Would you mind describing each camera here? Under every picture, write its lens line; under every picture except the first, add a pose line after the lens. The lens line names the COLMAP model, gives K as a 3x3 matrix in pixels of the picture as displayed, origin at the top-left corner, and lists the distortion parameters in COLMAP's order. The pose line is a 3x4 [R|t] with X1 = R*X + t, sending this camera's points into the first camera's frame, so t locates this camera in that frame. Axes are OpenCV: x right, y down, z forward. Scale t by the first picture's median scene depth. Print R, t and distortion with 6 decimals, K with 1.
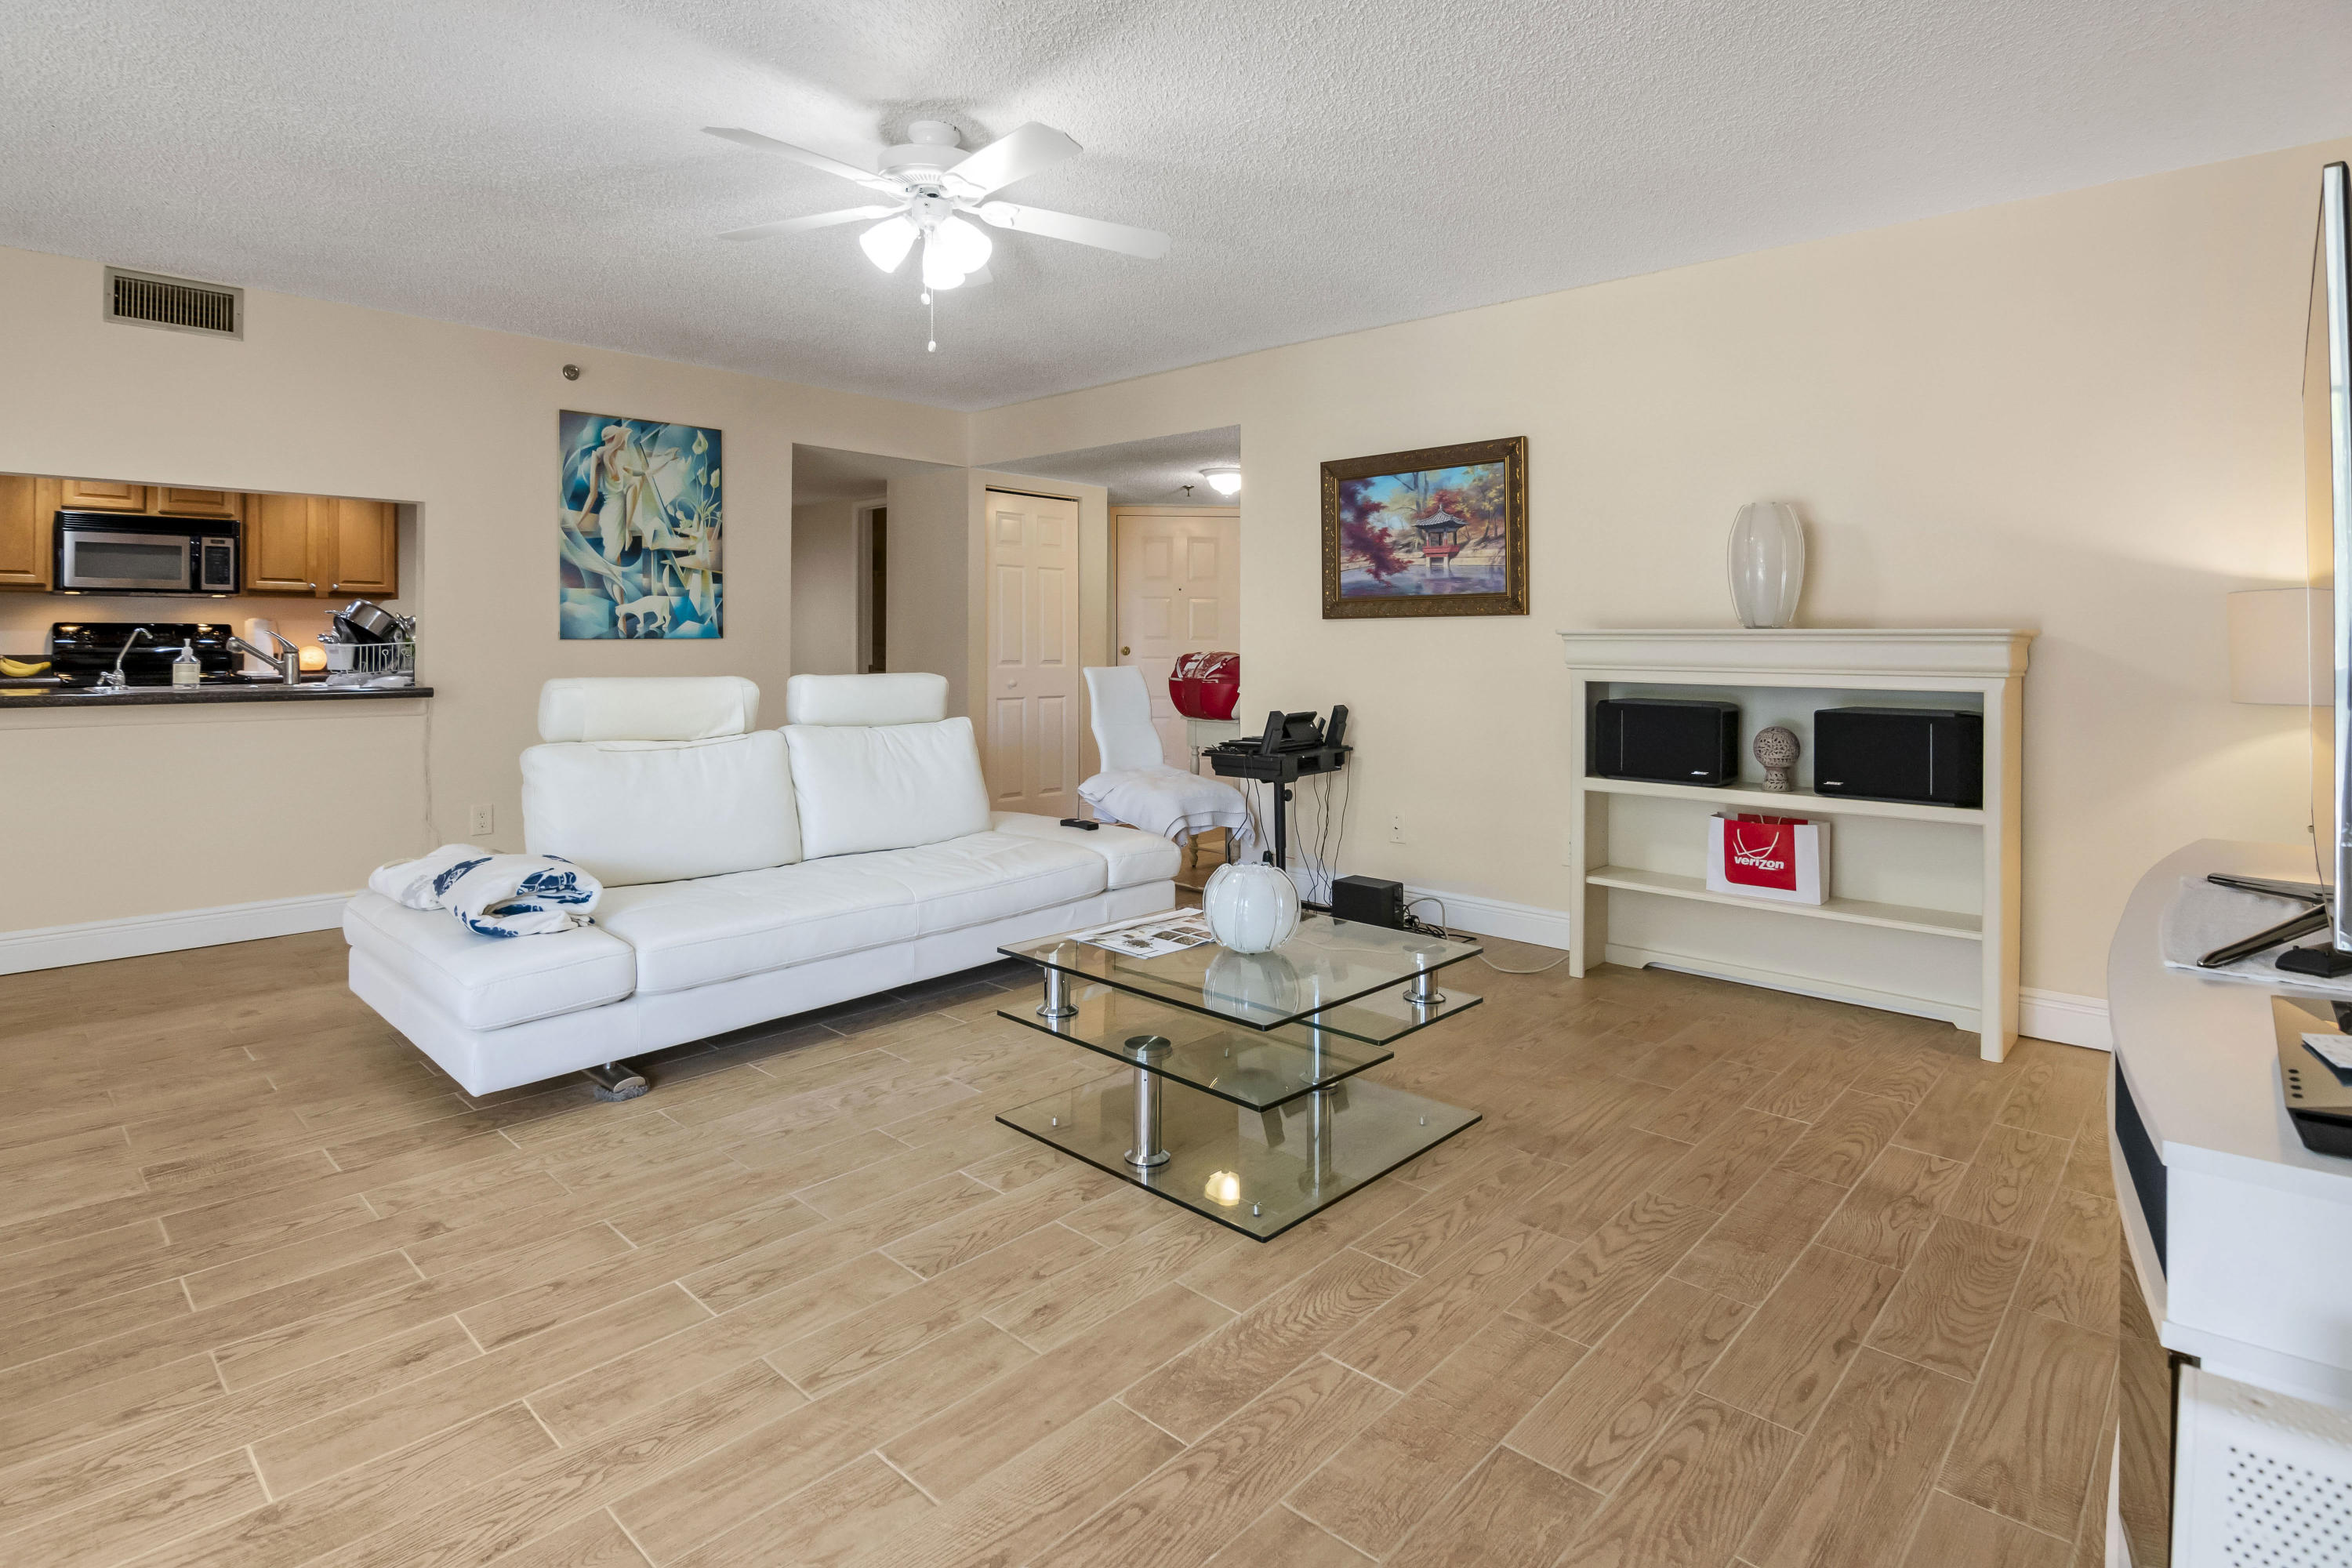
lens RADIAL K [[1177.1, 0, 1186.1], [0, 1177.1, 651.4], [0, 0, 1]] dist [-0.002173, -0.000457]
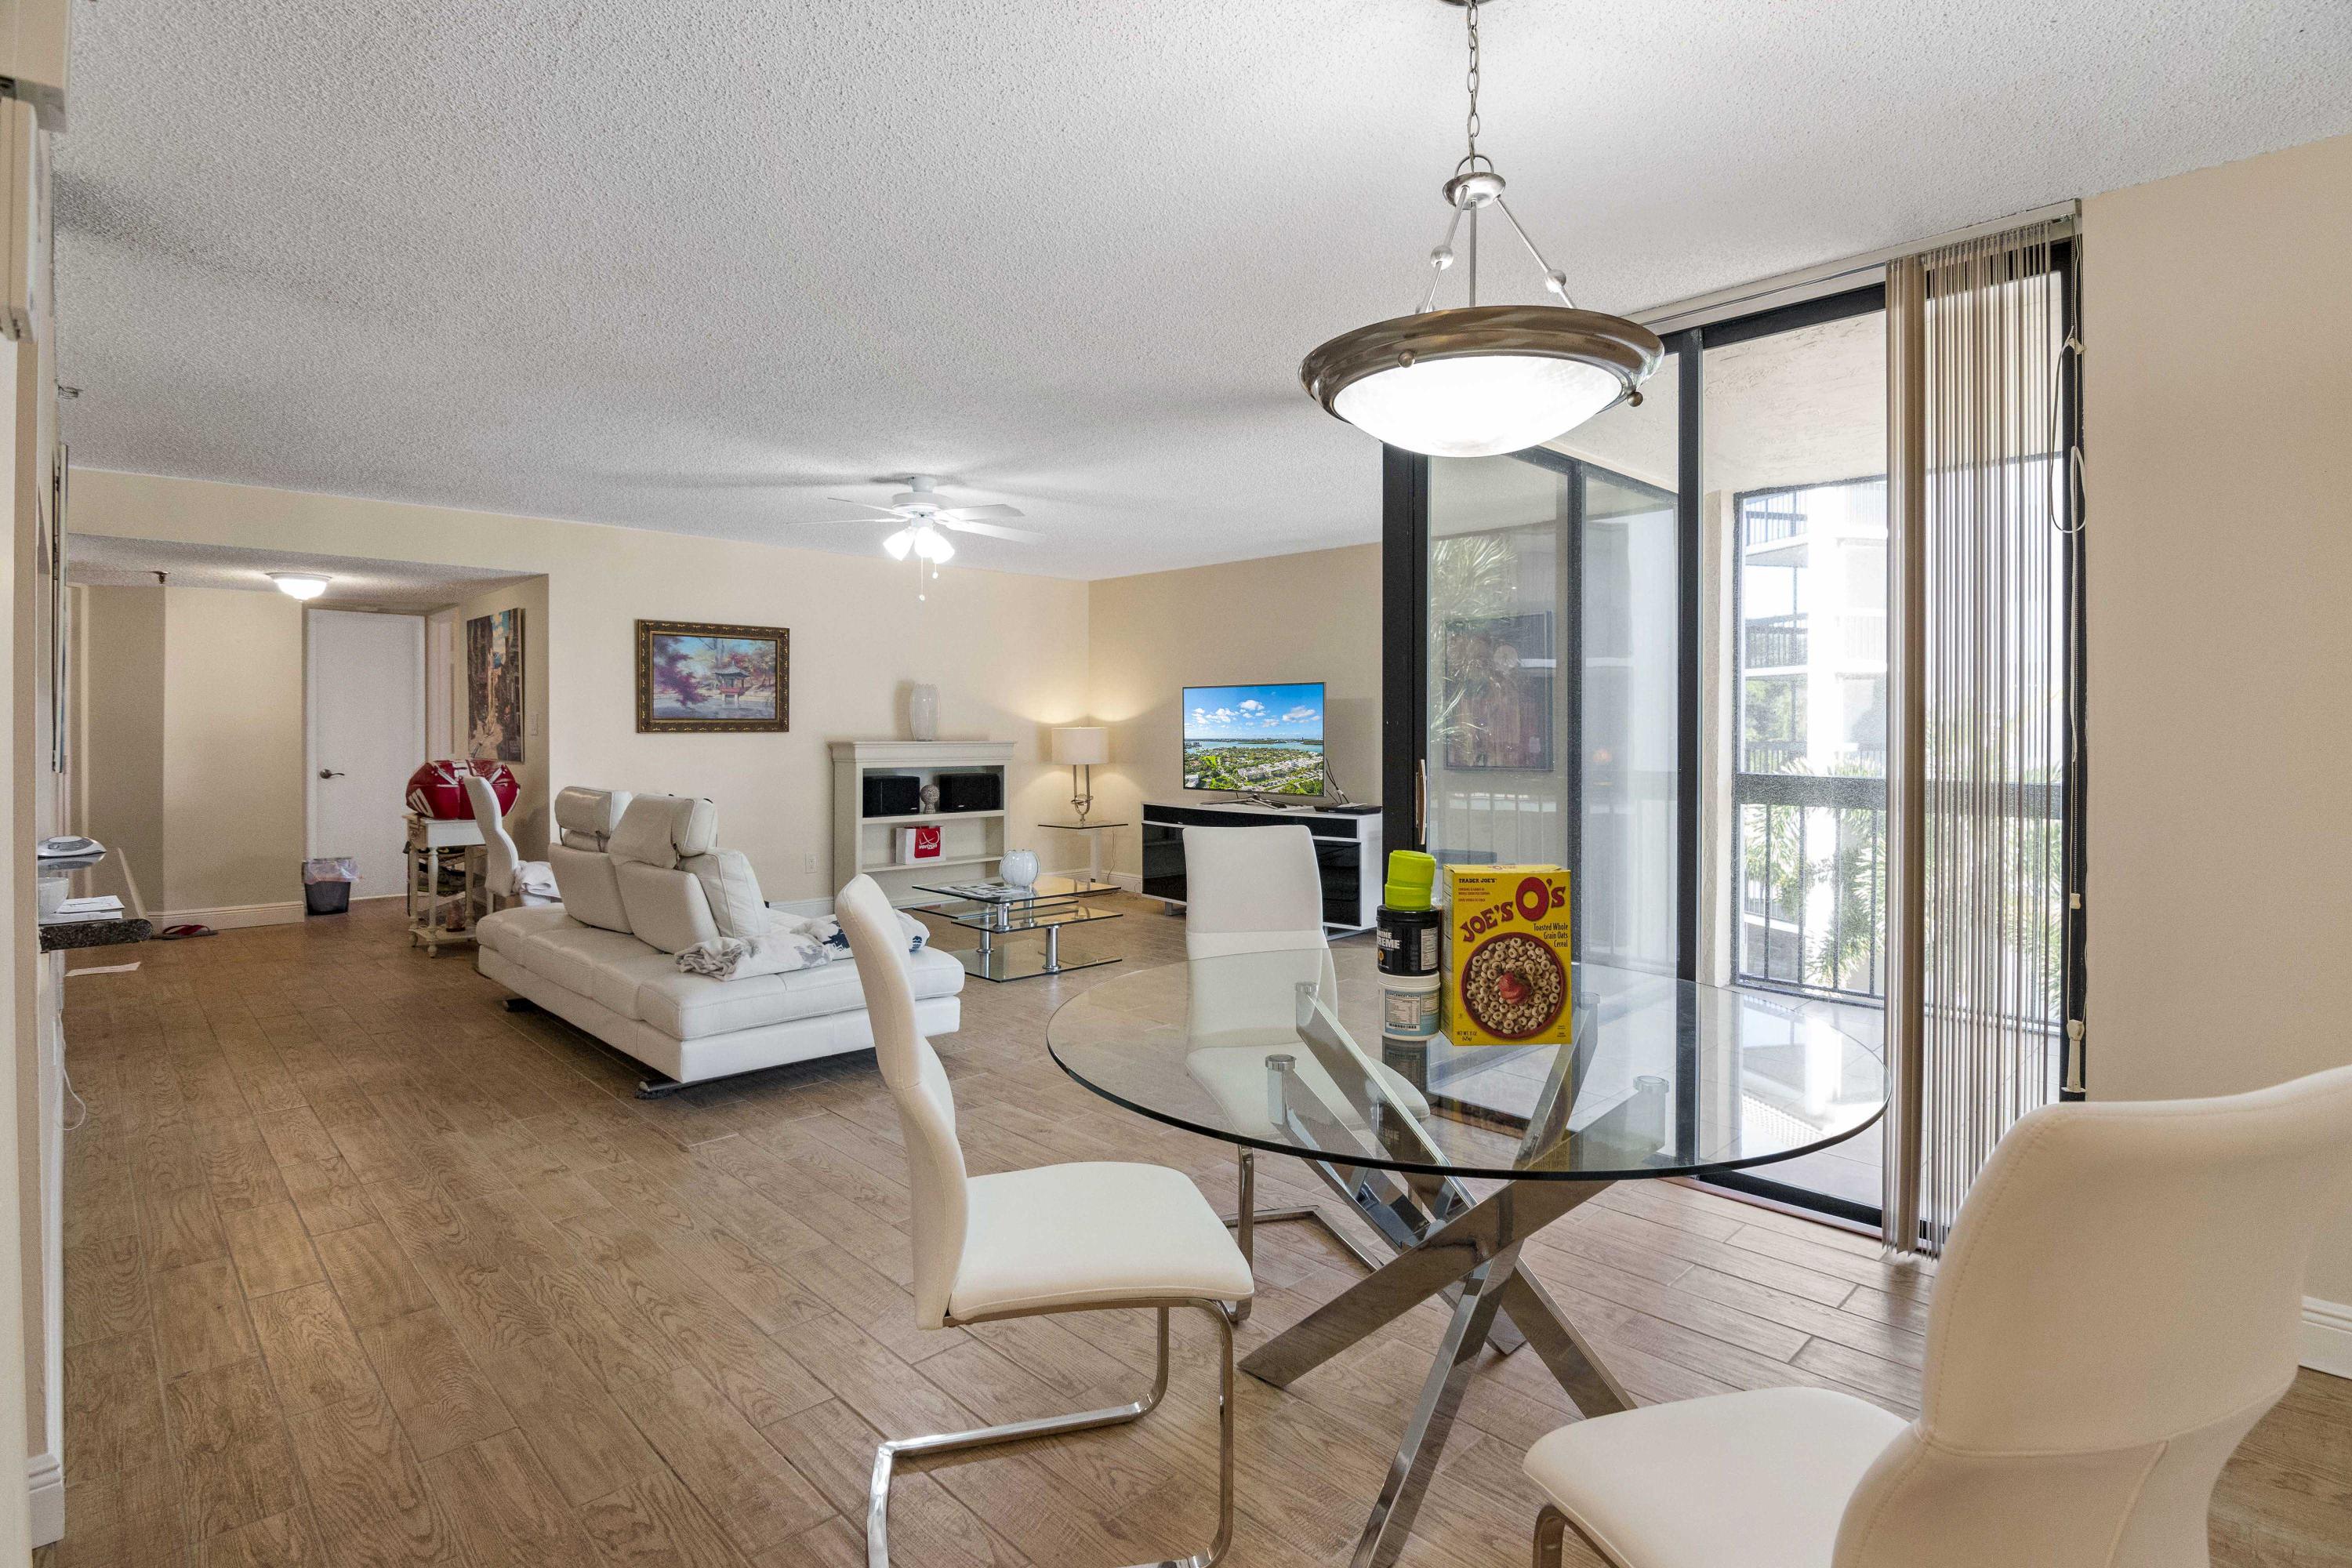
lens RADIAL K [[1161.8, 0, 1175.4], [0, 1161.8, 741.3], [0, 0, 1]] dist [-0.012336, -0.006786]
pose [[0.049862, -0.016035, 0.998627, -1.296731], [0.006887, 0.999853, 0.015711, -0.038075], [-0.998732, 0.006094, 0.049965, 0.331064]]
